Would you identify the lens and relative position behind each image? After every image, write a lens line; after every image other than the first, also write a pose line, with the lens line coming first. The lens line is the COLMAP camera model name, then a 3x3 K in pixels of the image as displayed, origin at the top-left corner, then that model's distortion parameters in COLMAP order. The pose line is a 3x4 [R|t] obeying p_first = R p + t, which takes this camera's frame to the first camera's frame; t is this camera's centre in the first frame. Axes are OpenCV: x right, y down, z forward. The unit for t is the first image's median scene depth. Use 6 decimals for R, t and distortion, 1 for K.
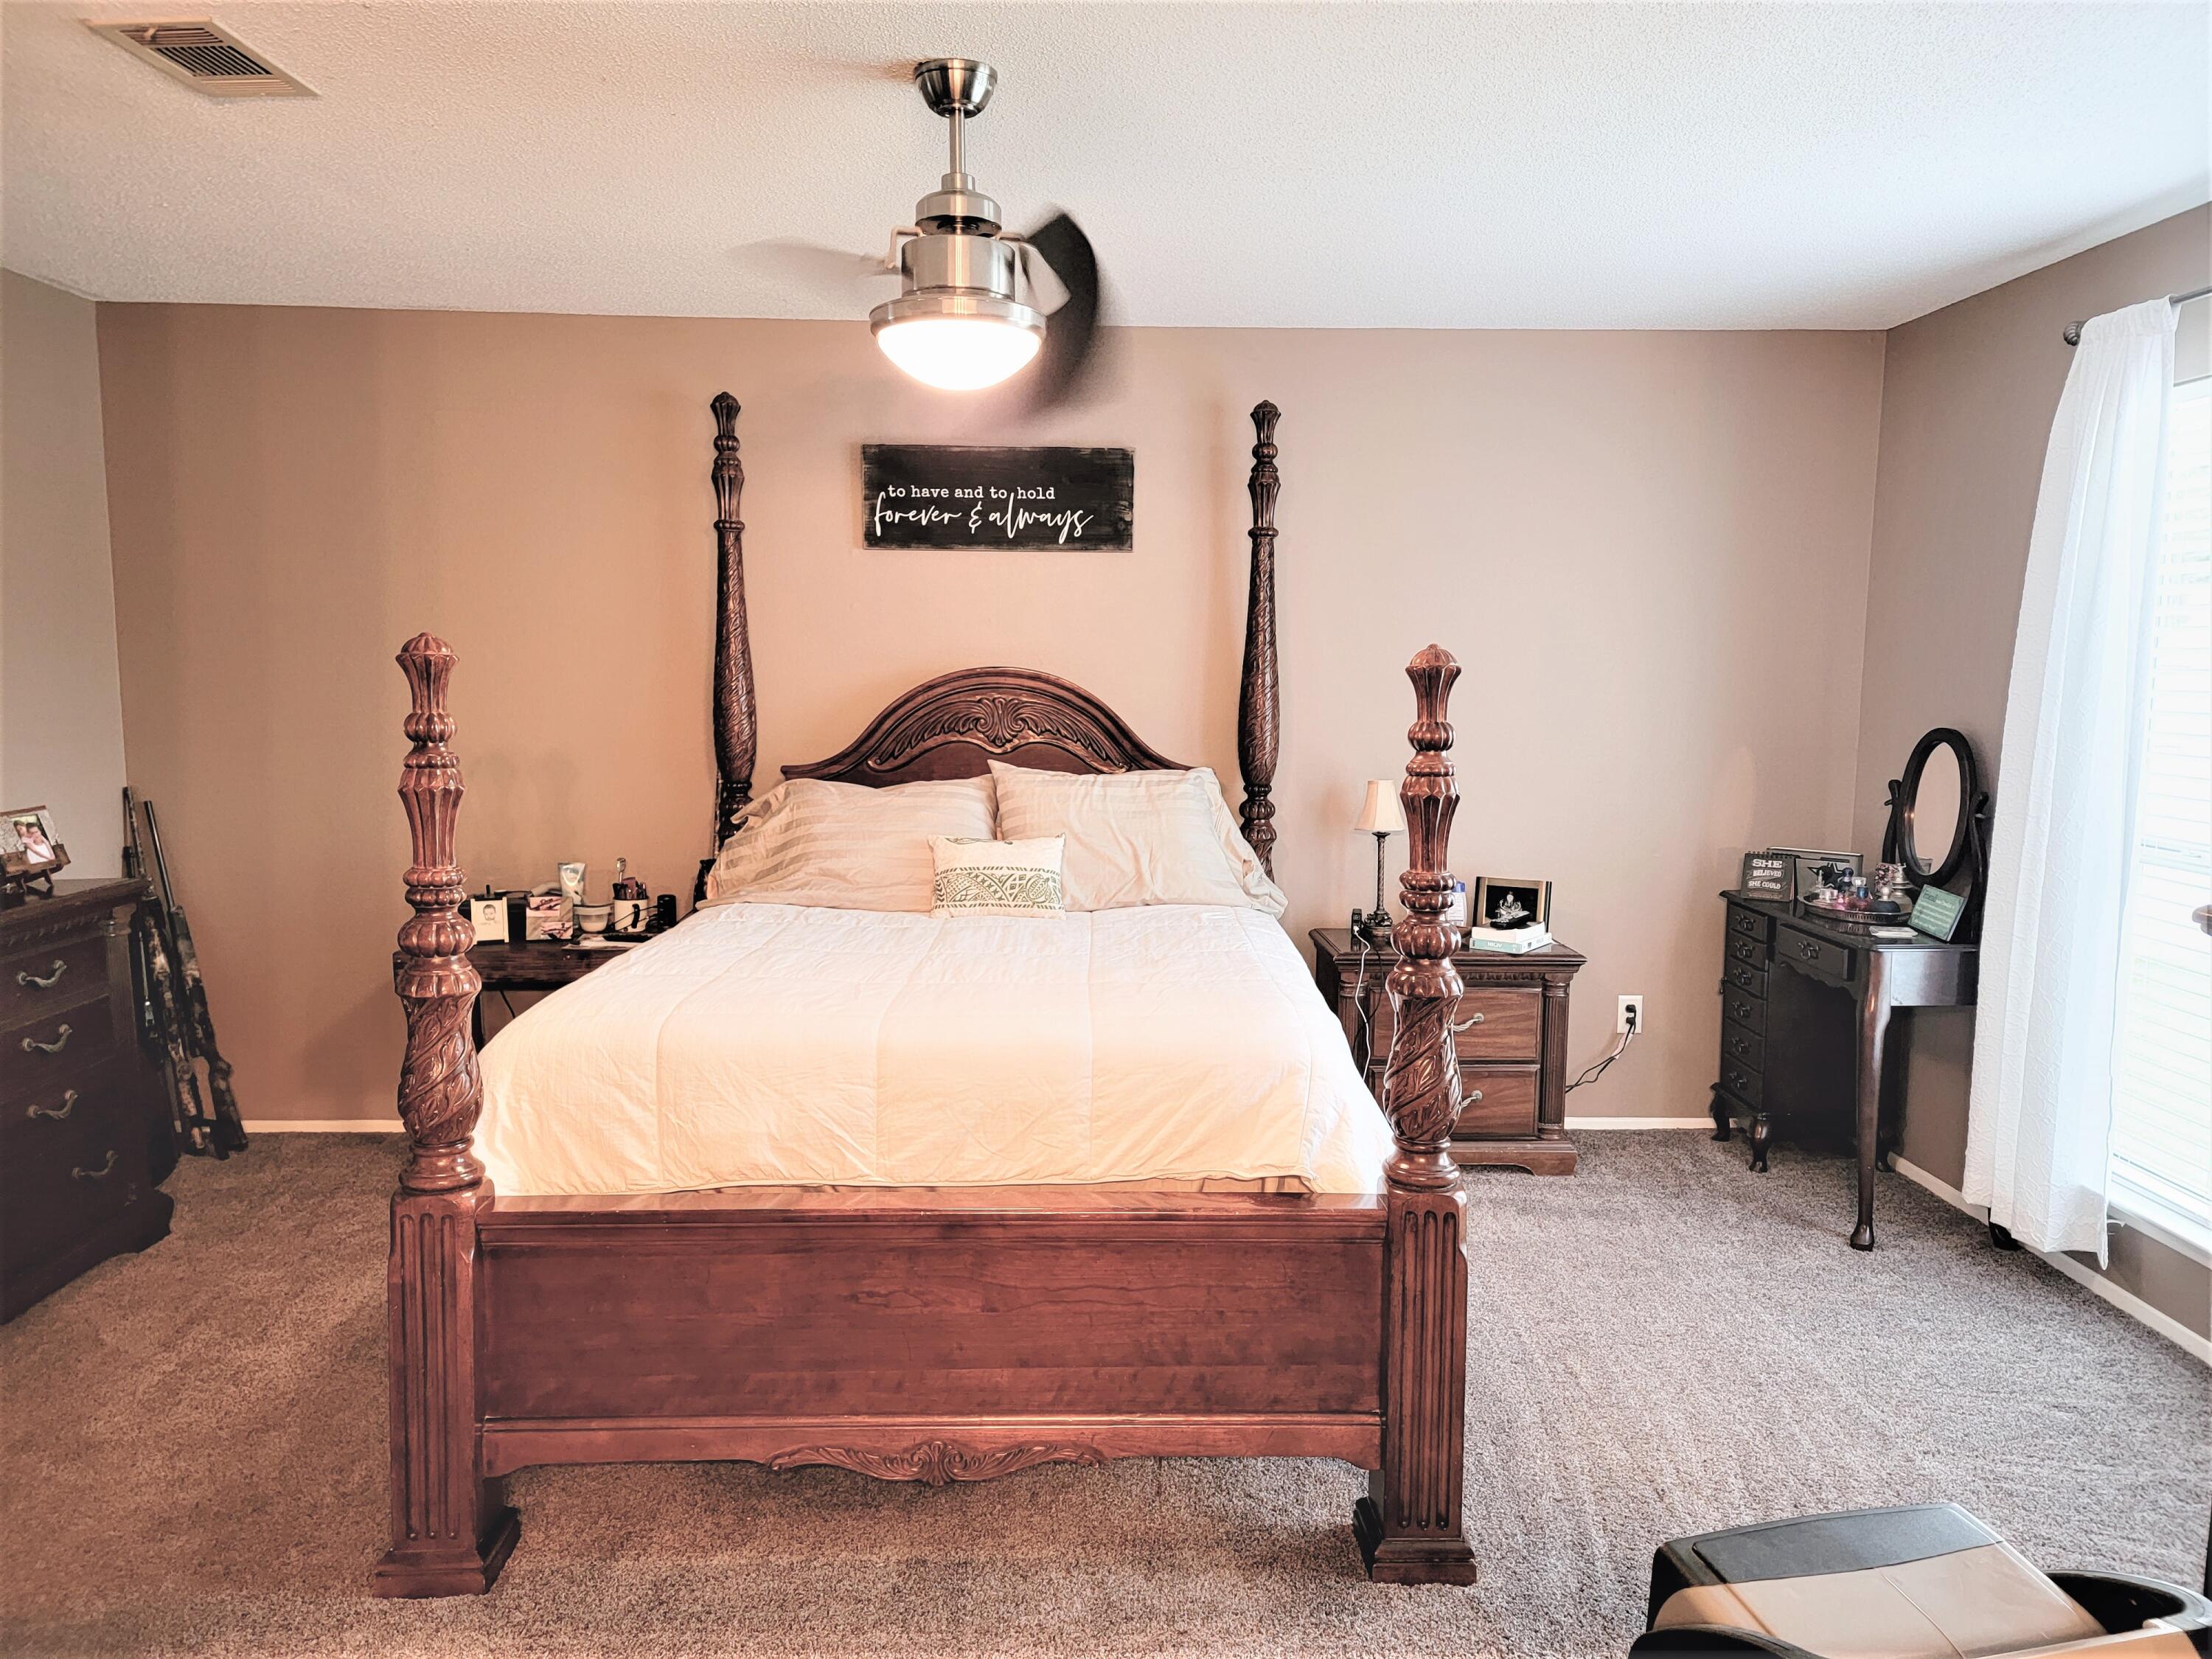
lens RADIAL K [[1542.5, 0, 1106.0], [0, 1542.5, 829.5], [0, 0, 1]] dist [0.087687, -0.076267]
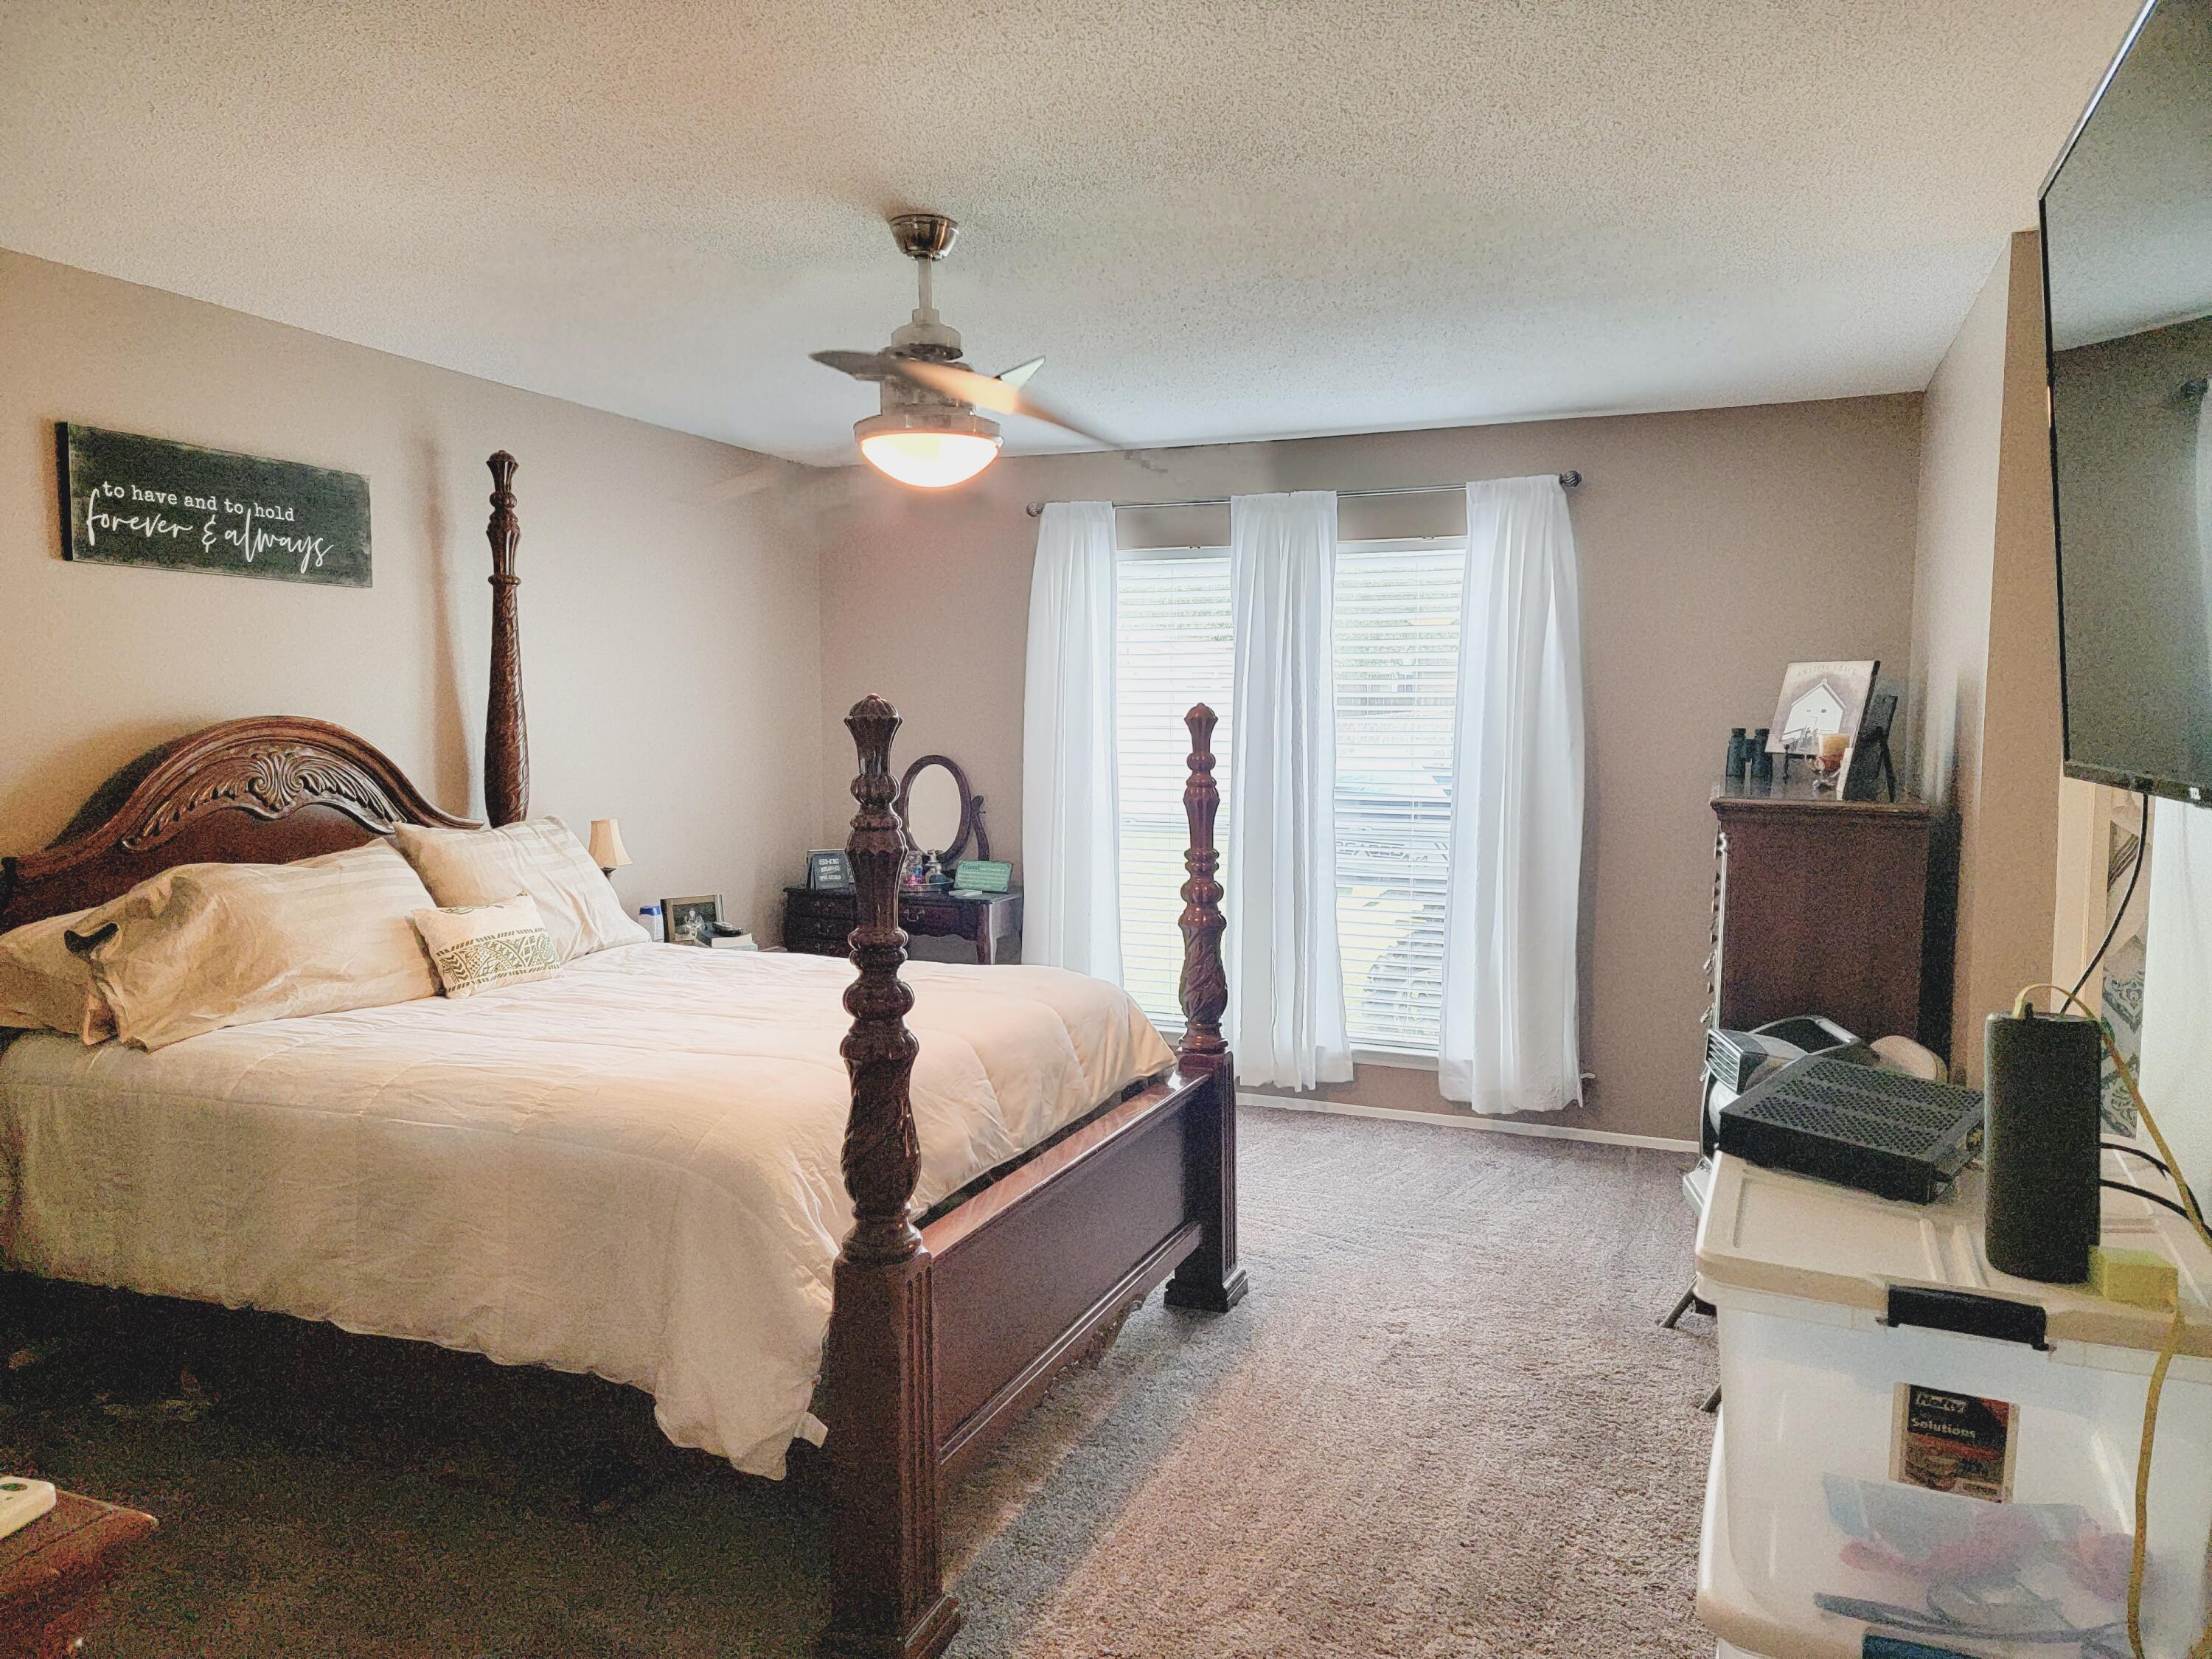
lens RADIAL K [[1542.5, 0, 1106.0], [0, 1542.5, 829.5], [0, 0, 1]] dist [0.087687, -0.076267]
pose [[0.403638, -0.075497, 0.911798, -0.662035], [0.099120, 0.994332, 0.038452, -0.031927], [-0.909533, 0.074857, 0.408834, 0.244301]]
